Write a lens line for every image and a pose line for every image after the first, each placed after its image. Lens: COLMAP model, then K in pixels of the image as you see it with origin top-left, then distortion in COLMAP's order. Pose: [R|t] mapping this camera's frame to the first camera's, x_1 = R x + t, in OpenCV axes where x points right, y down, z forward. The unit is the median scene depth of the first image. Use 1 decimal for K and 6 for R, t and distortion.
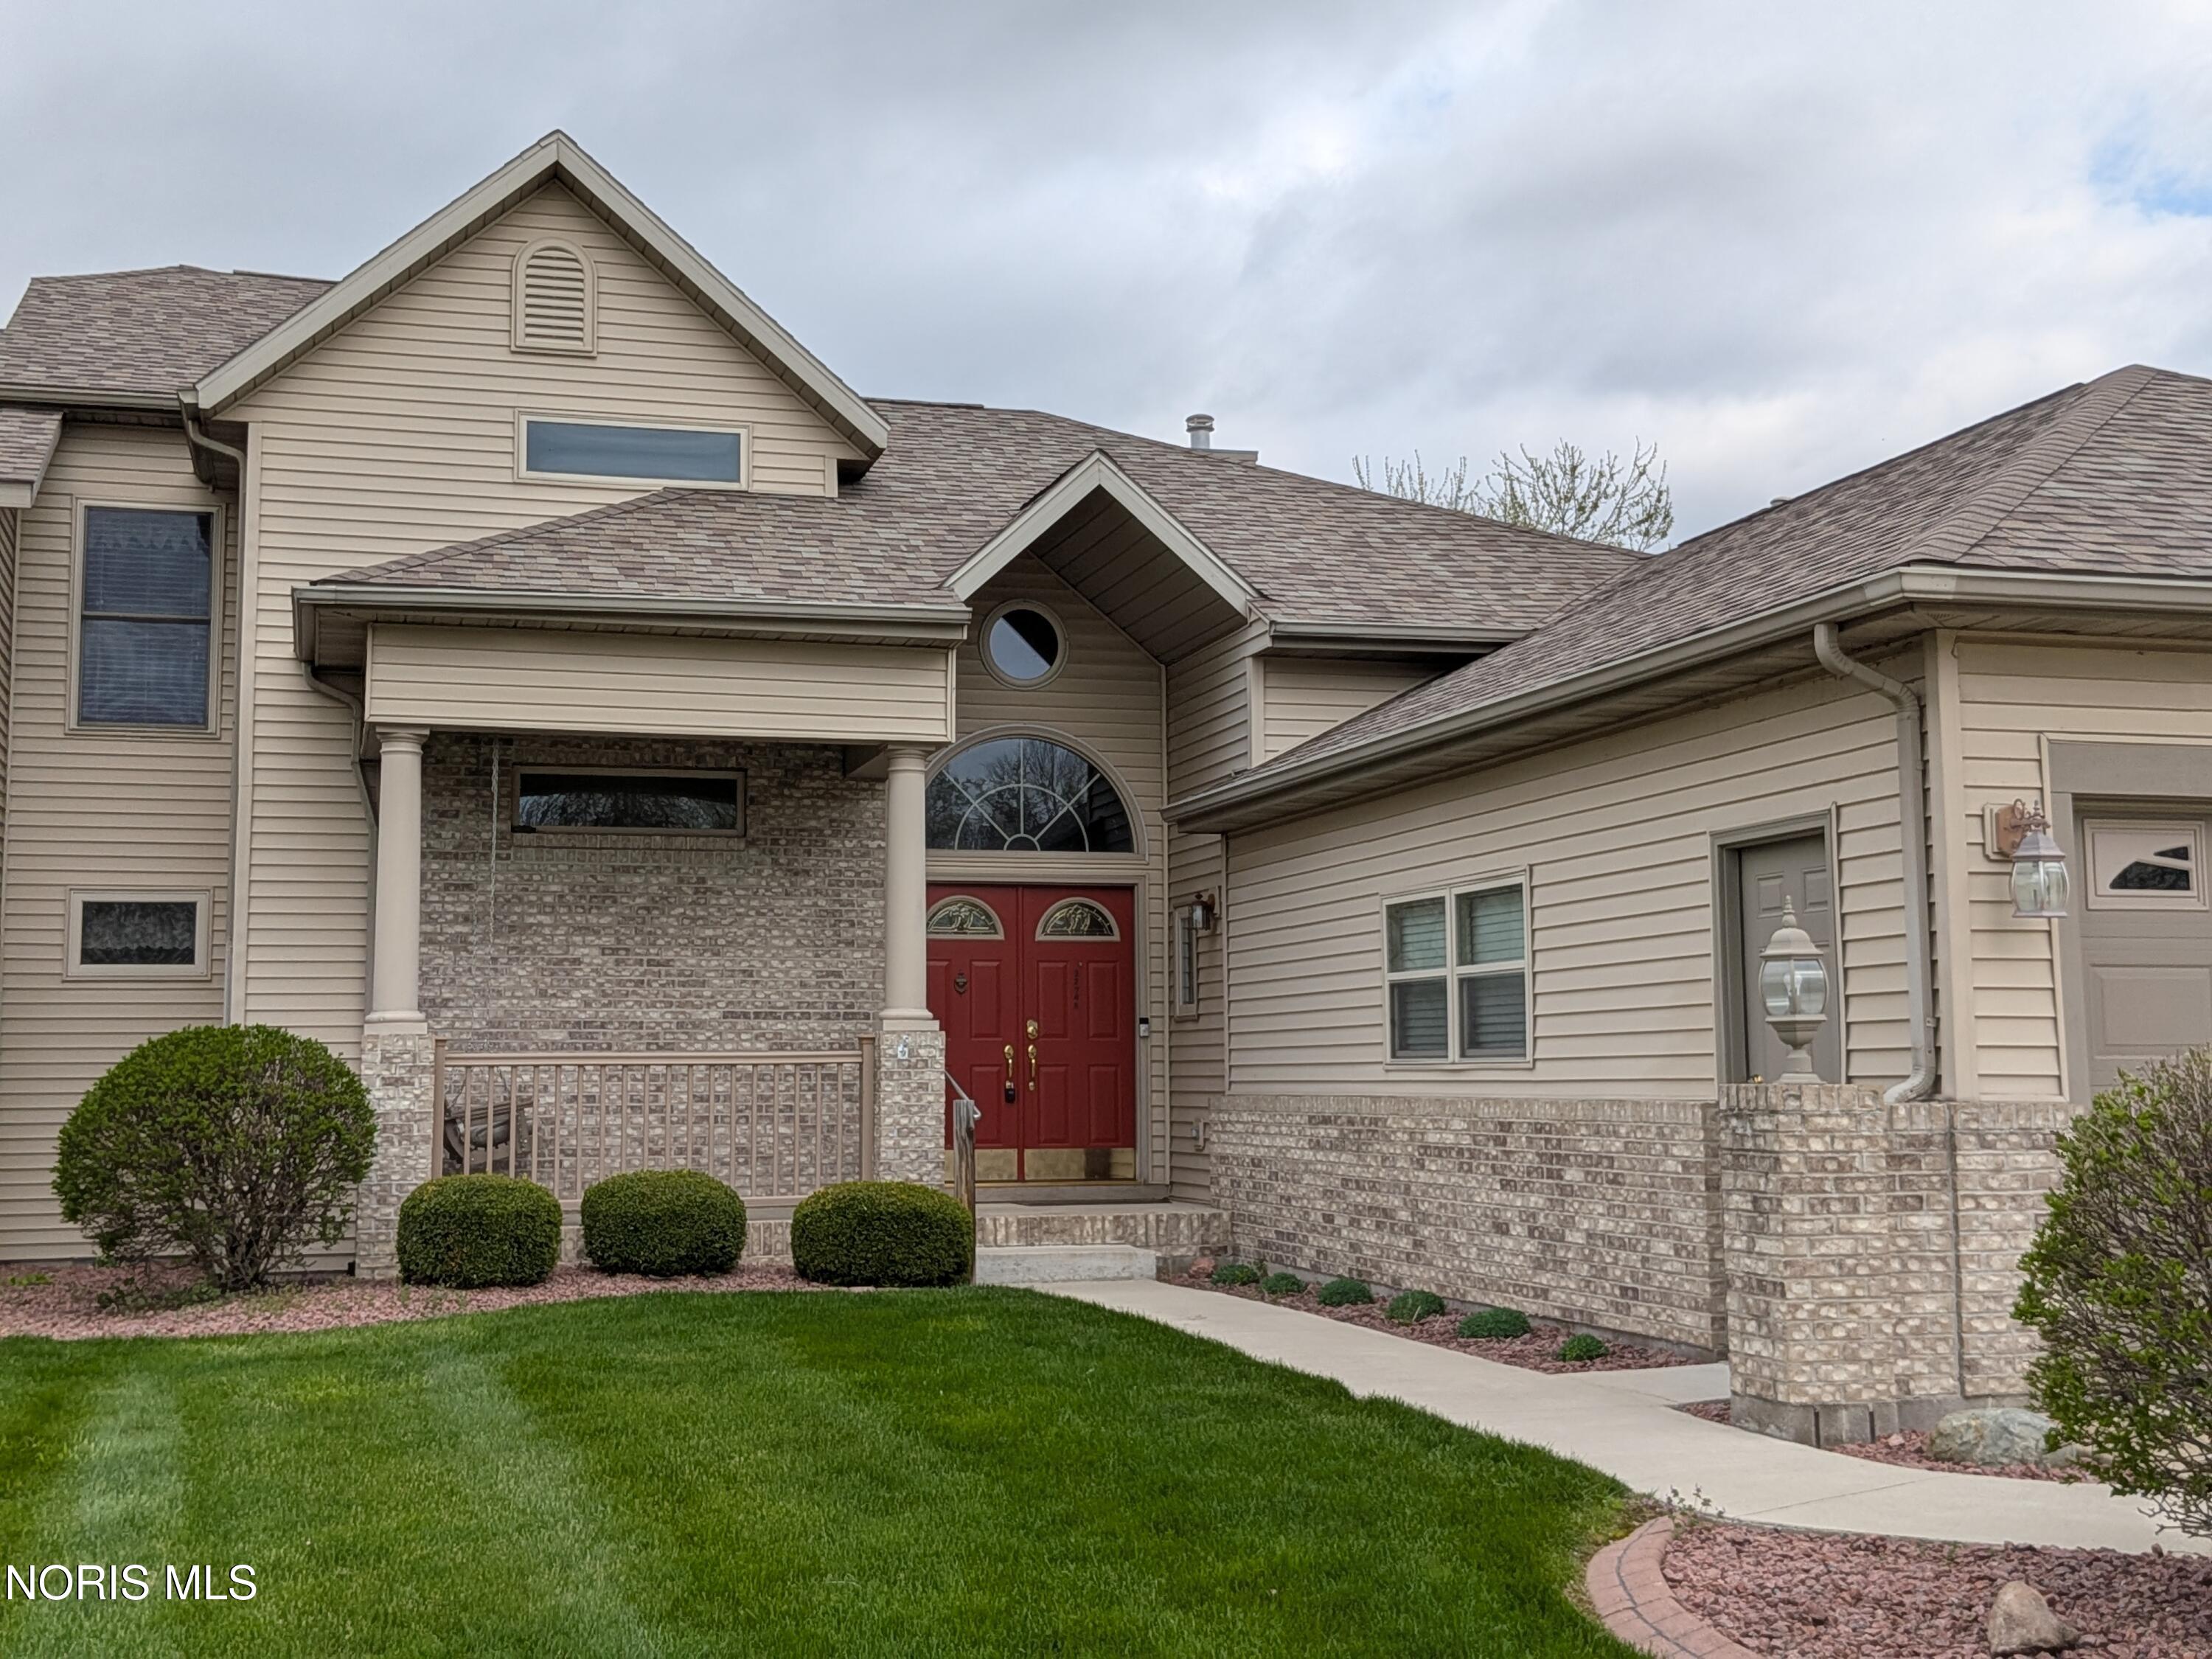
lens RADIAL K [[2120.9, 0, 1106.0], [0, 2120.9, 829.5], [0, 0, 1]] dist [0.083866, -0.104657]
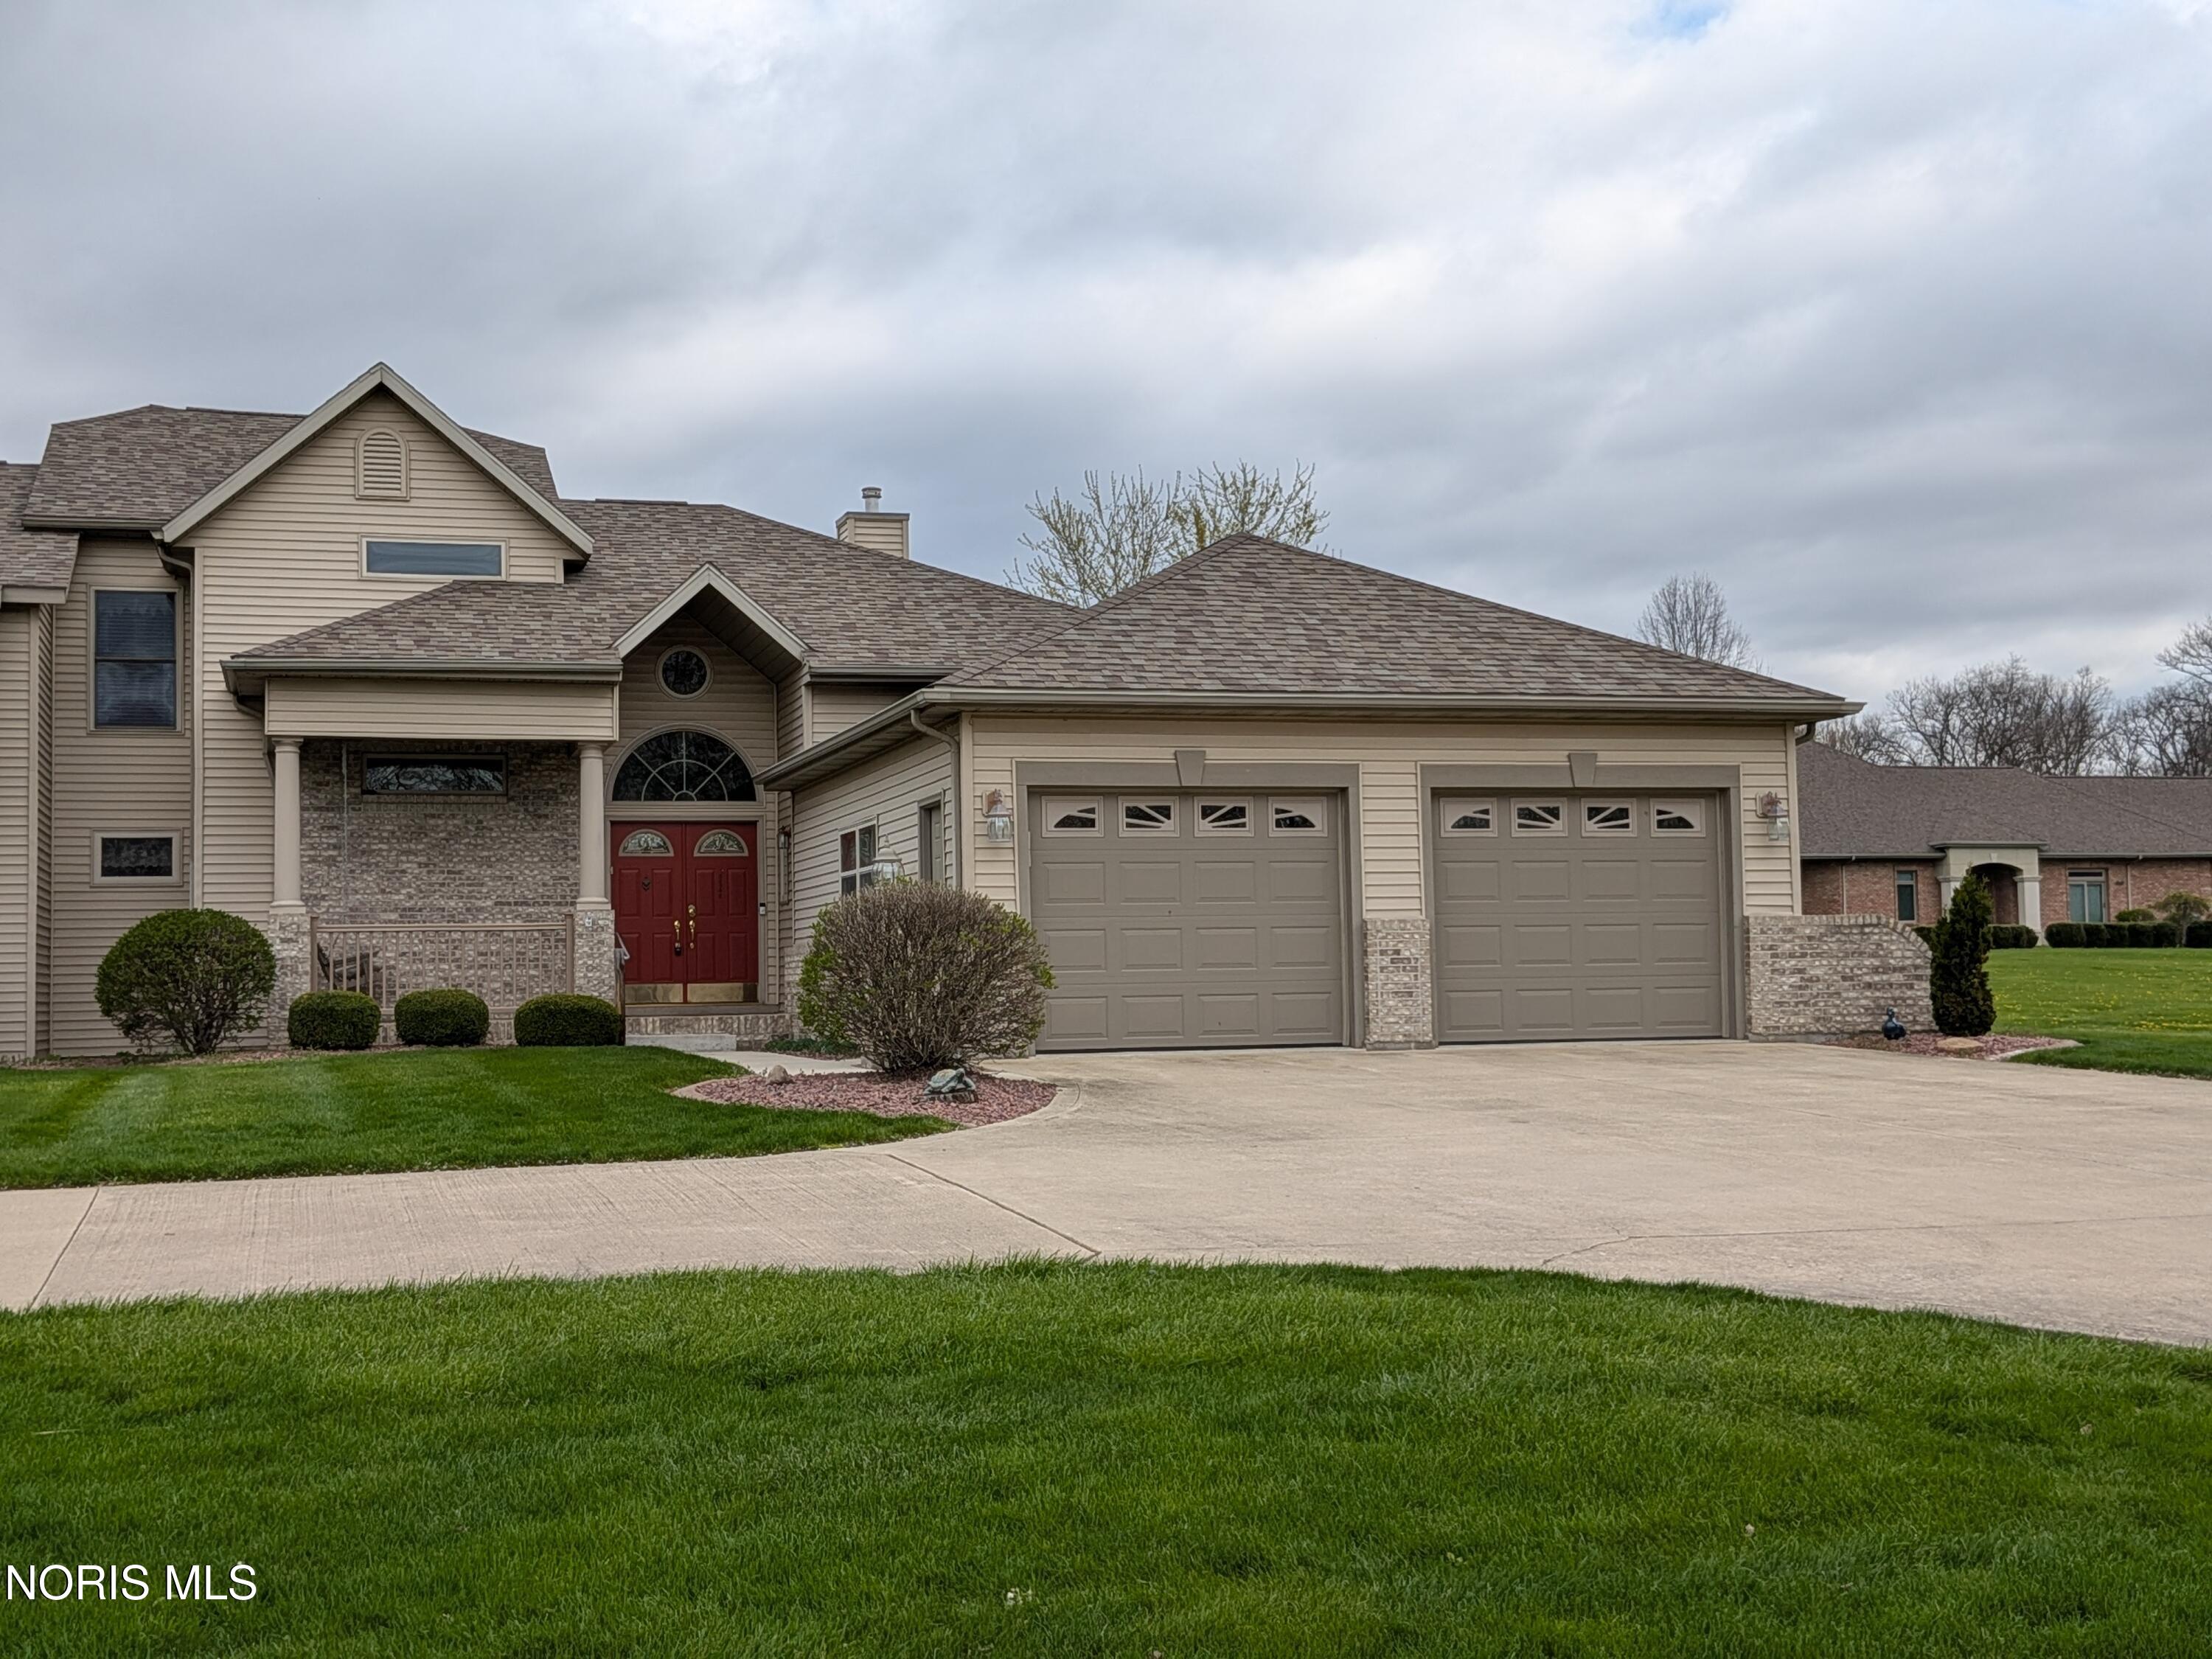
lens RADIAL K [[2120.9, 0, 1106.0], [0, 2120.9, 829.5], [0, 0, 1]] dist [0.083866, -0.104657]
pose [[0.999925, -0.010699, 0.006031, 0.286810], [0.010440, 0.999083, 0.041514, -0.033971], [-0.006469, -0.041448, 0.999120, -0.658472]]
